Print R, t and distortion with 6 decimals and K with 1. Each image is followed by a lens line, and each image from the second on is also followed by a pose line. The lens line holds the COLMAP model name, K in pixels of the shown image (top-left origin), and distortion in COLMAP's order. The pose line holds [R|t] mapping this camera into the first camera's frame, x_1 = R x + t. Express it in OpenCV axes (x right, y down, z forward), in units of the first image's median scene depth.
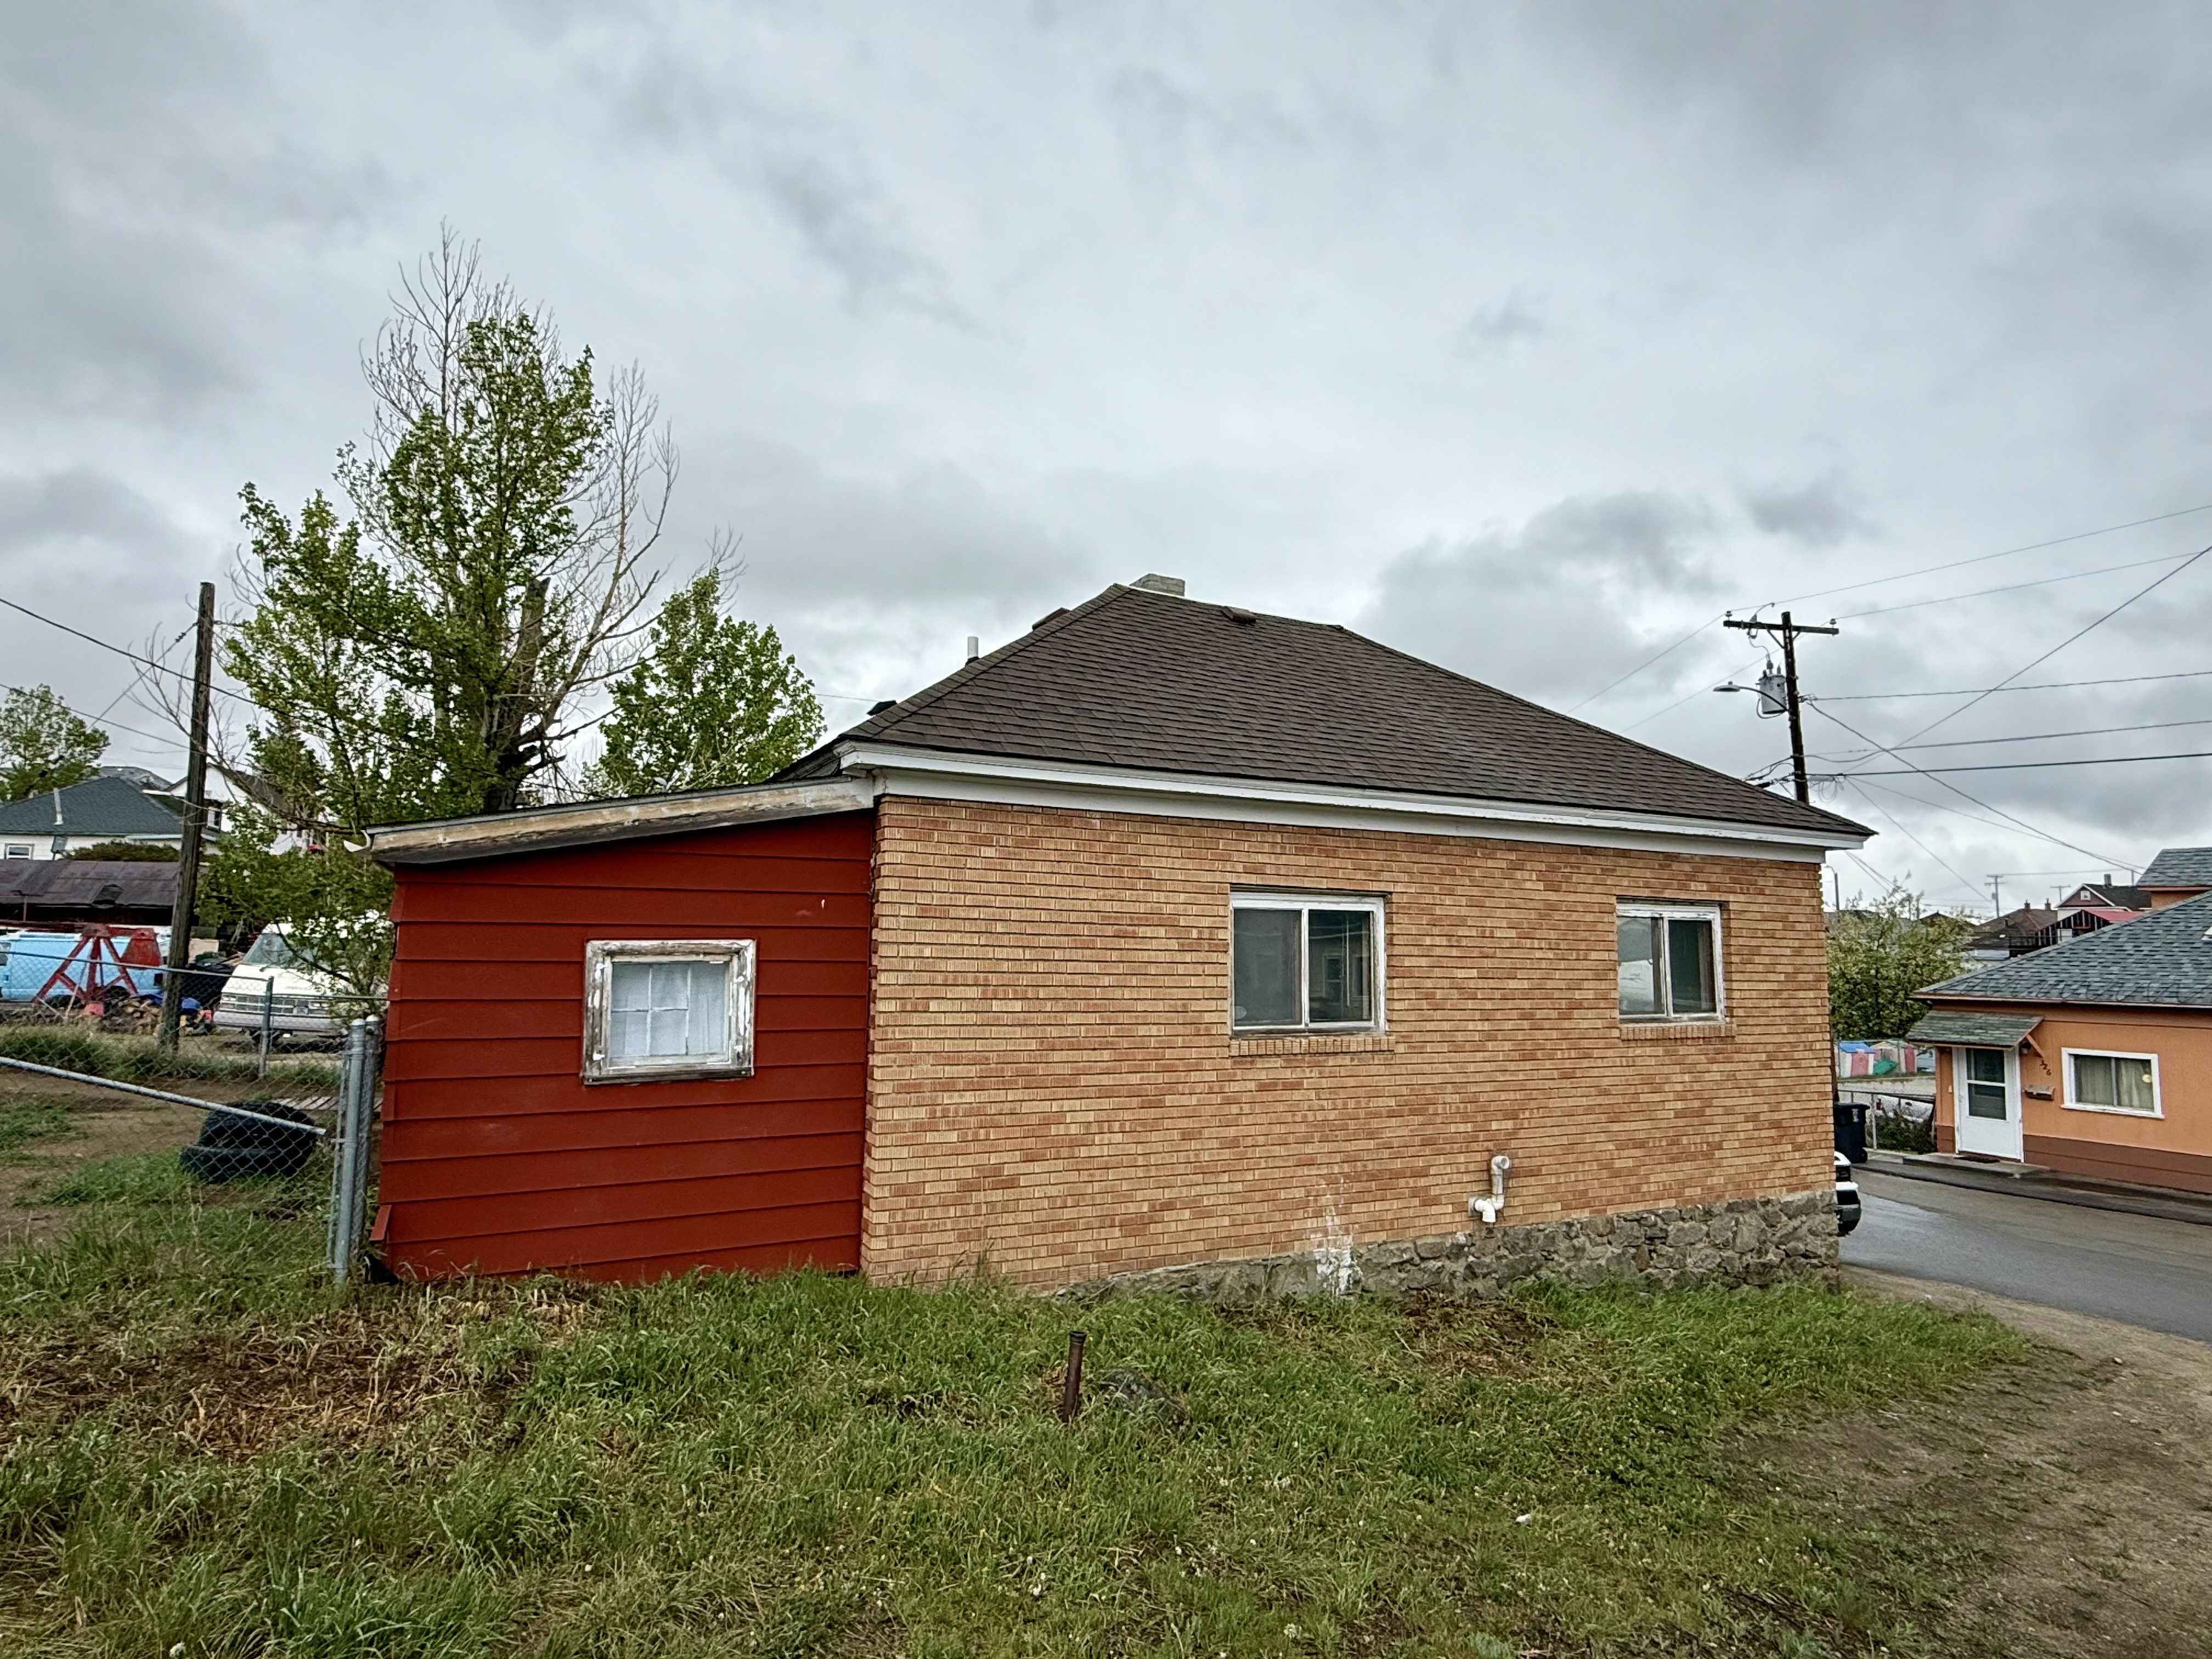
lens RADIAL K [[1254.0, 0, 1107.0], [0, 1254.0, 840.4], [0, 0, 1]] dist [0.004753, 0.001826]
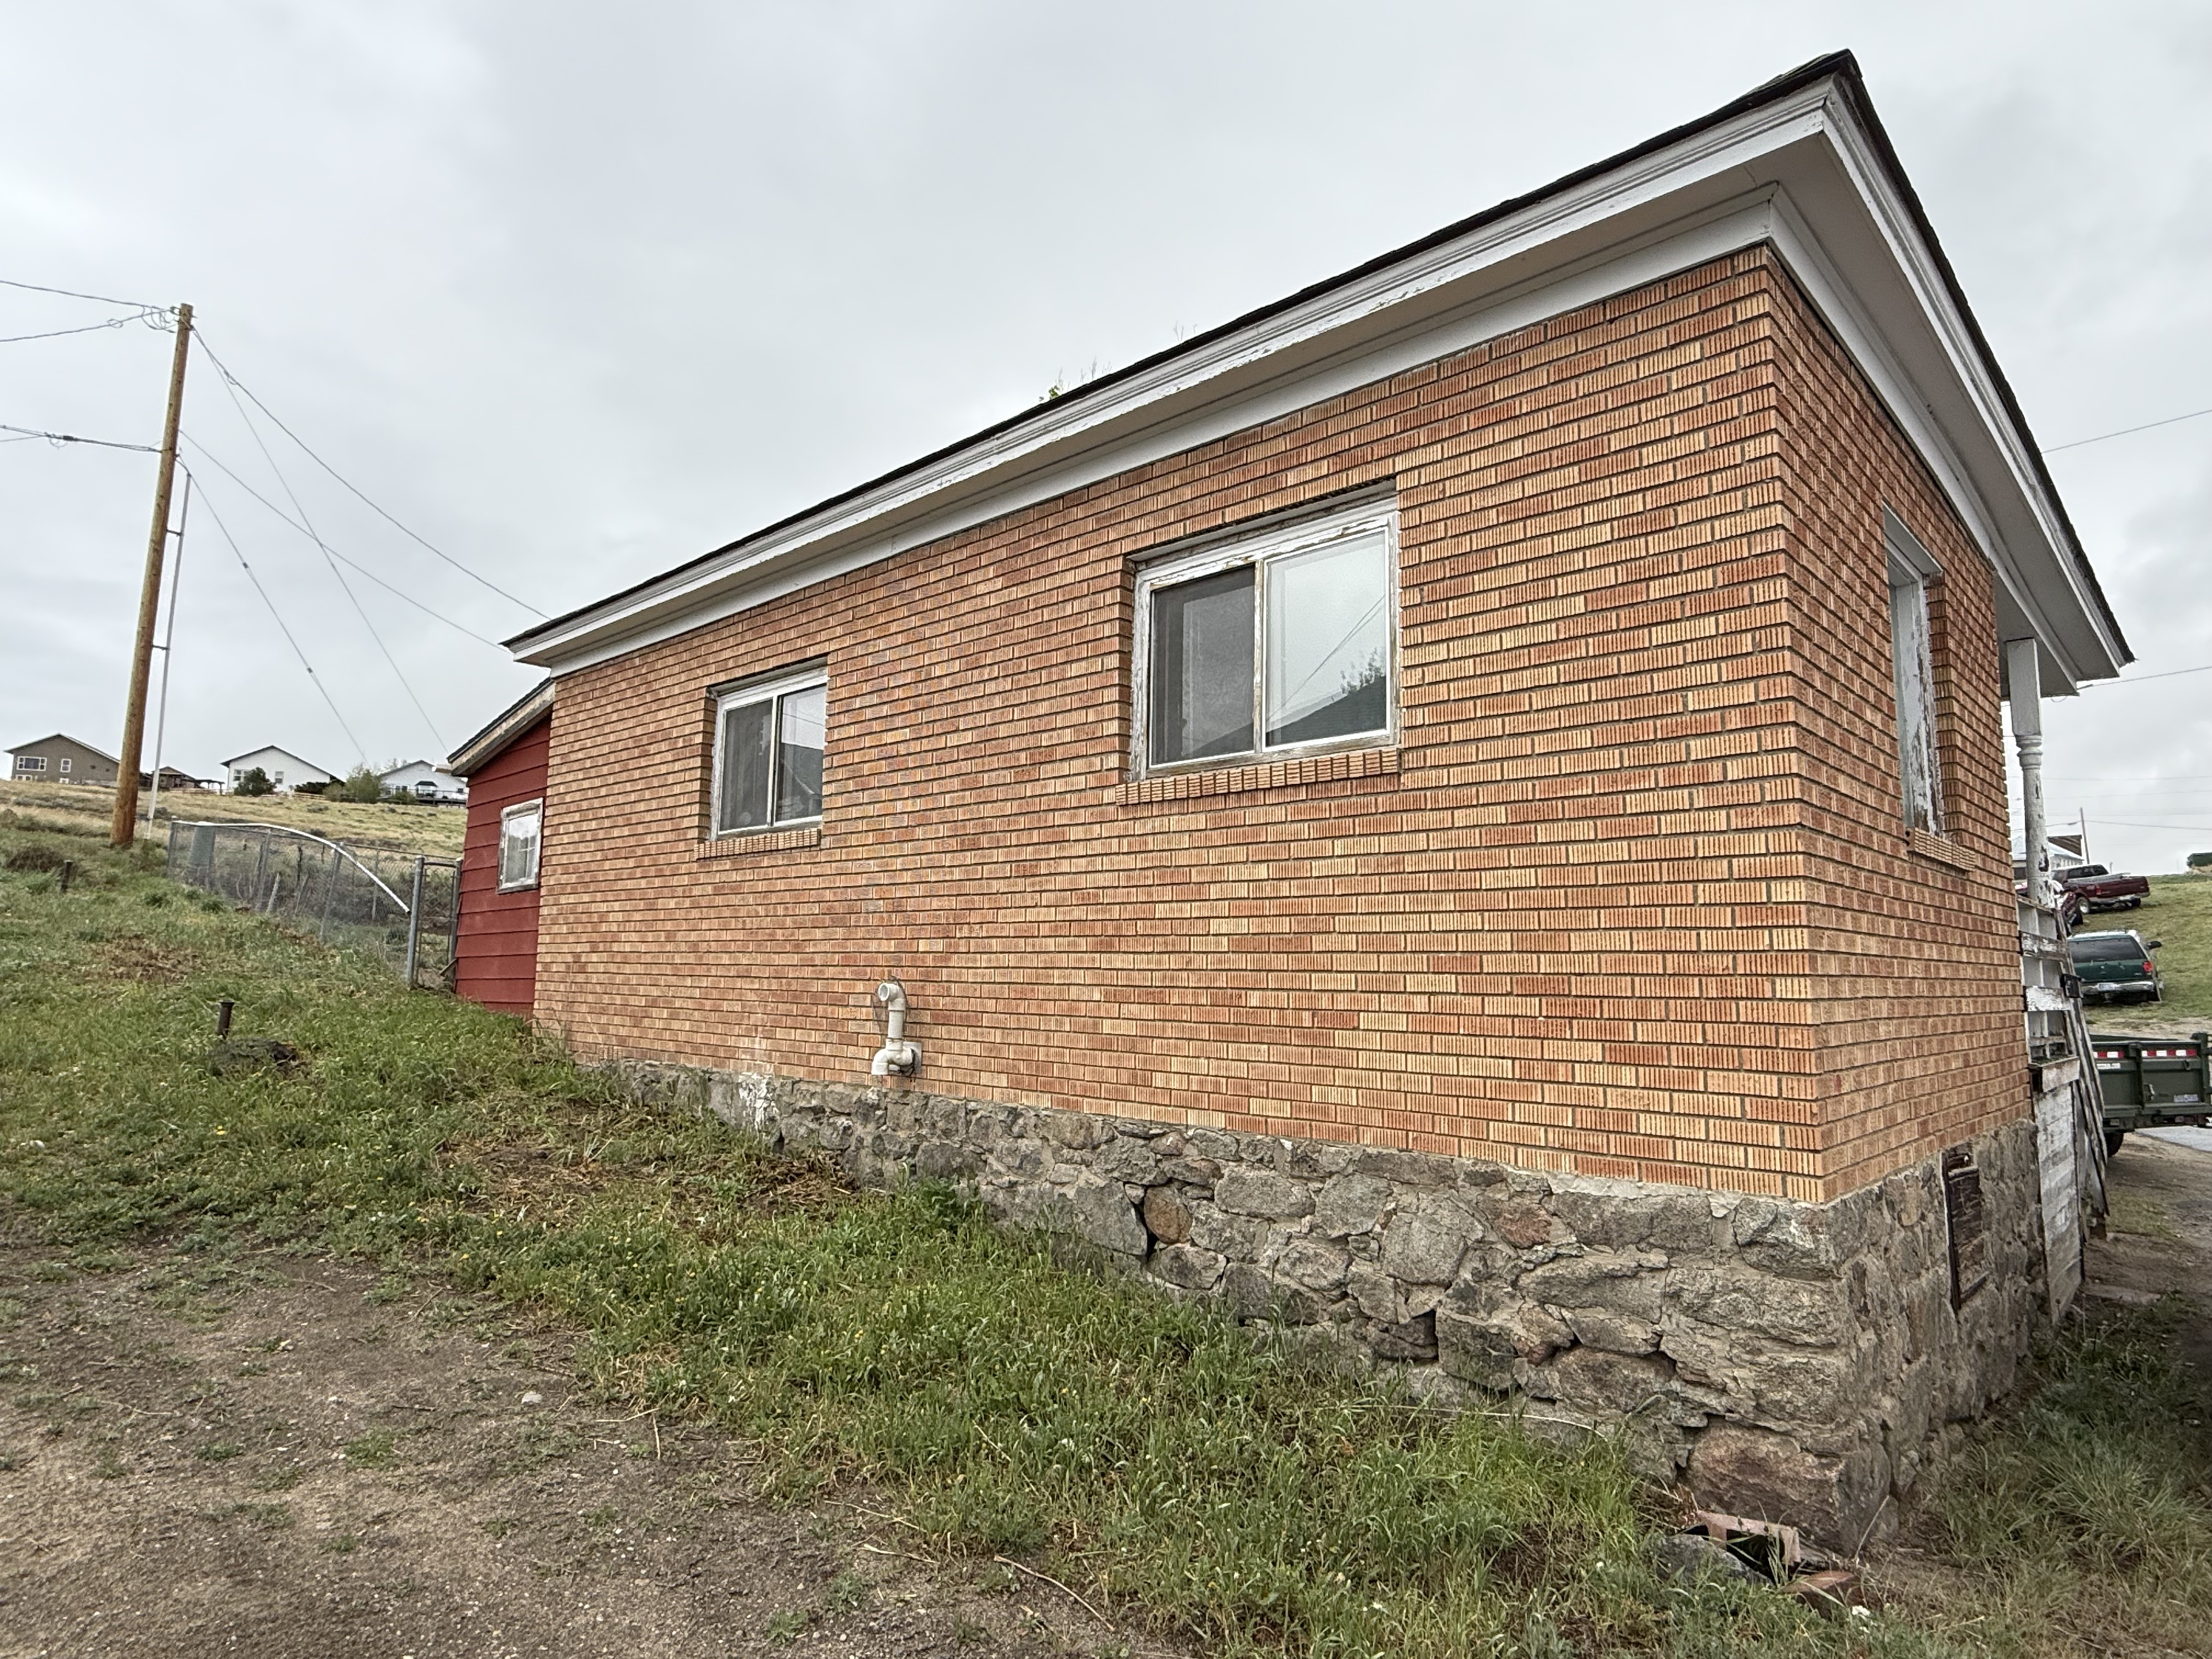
lens RADIAL K [[1254.0, 0, 1101.7], [0, 1254.0, 829.7], [0, 0, 1]] dist [0.004753, 0.001826]
pose [[0.314964, -0.118340, -0.941697, 0.968781], [0.078079, 0.992064, -0.098555, 0.232942], [0.945887, -0.042485, 0.321704, 0.849536]]
